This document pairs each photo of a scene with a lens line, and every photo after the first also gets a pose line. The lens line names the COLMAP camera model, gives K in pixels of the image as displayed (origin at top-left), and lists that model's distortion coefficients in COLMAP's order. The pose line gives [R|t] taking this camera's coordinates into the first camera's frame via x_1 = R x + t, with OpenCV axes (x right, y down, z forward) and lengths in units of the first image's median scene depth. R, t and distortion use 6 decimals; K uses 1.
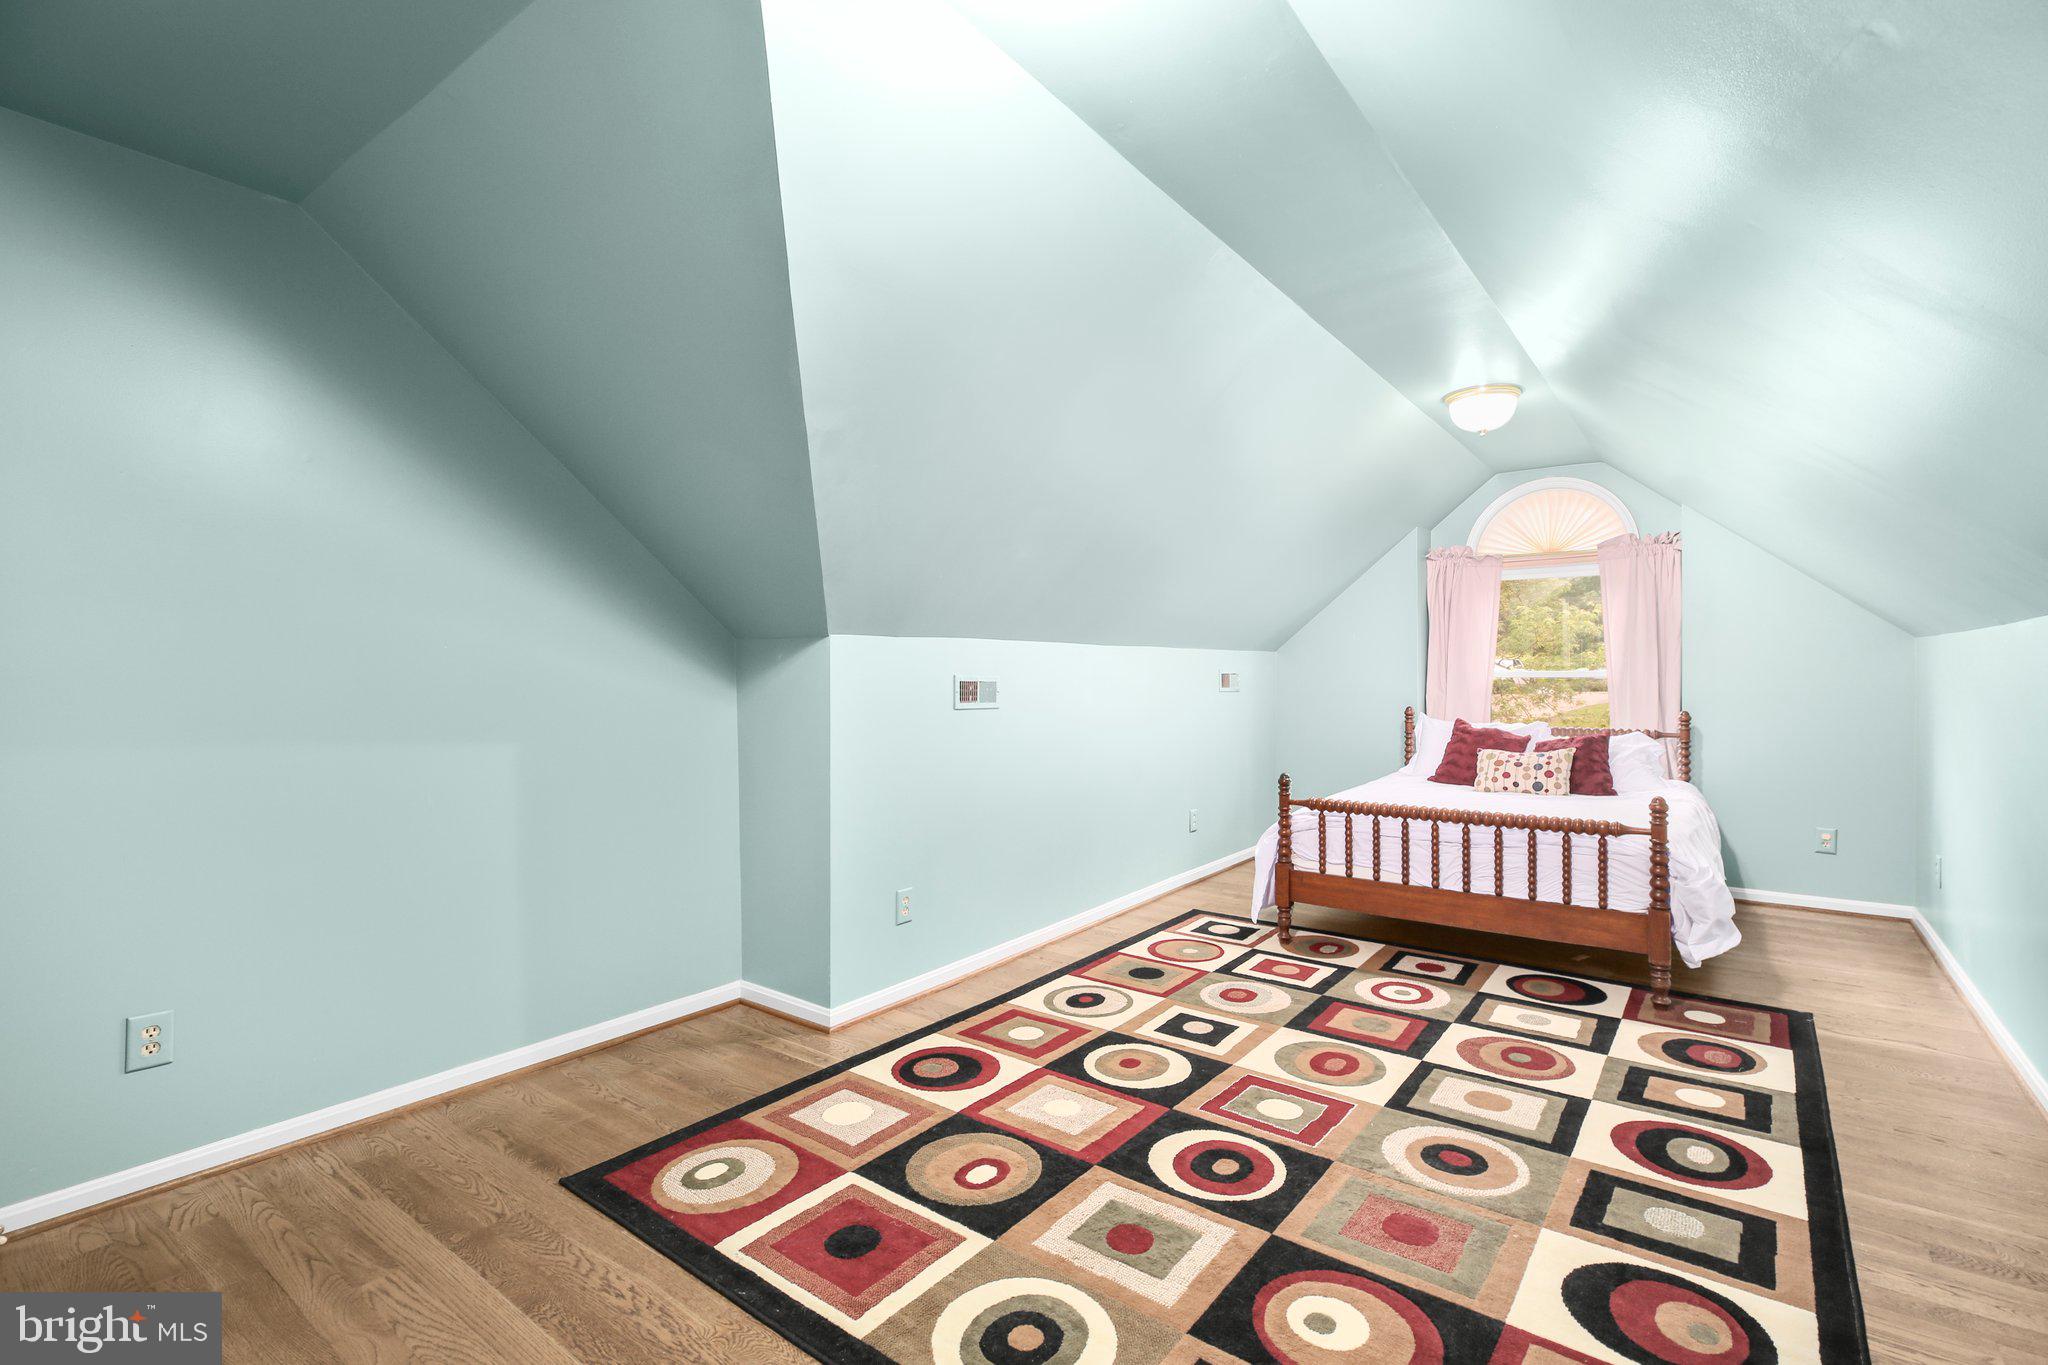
lens RADIAL K [[930.0, 0, 1028.3], [0, 930.0, 689.1], [0, 0, 1]] dist [0.010025, -0.000712]
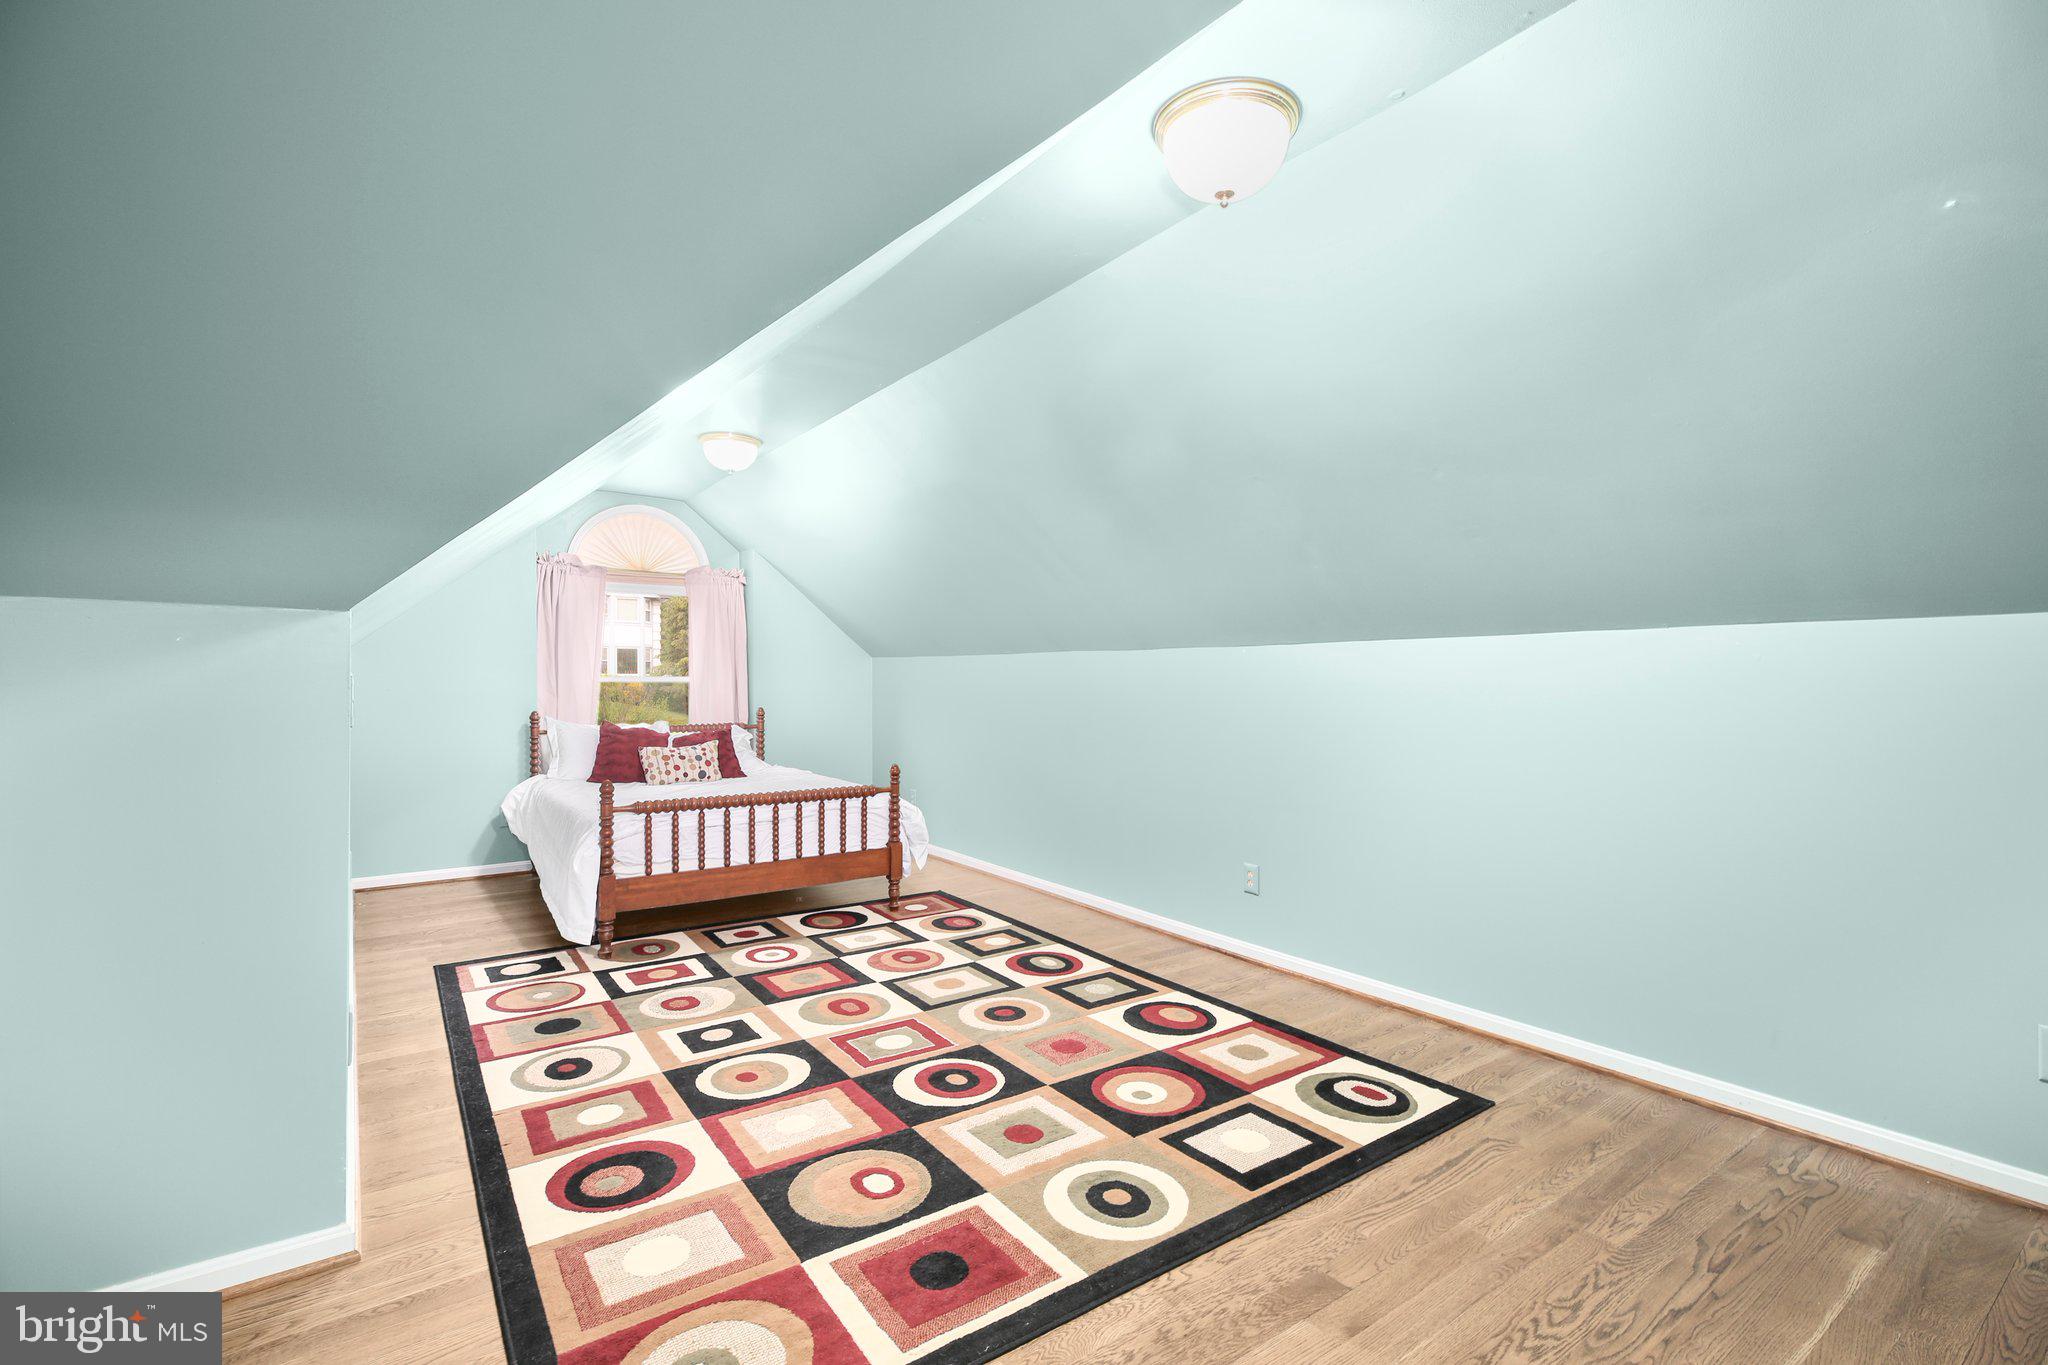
lens RADIAL K [[930.0, 0, 1030.6], [0, 930.0, 674.8], [0, 0, 1]] dist [0.010025, -0.000712]
pose [[0.288359, 0.010469, 0.957465, -0.678534], [0.007750, 0.999882, -0.013266, -0.003908], [-0.957491, 0.011246, 0.288244, 0.392331]]
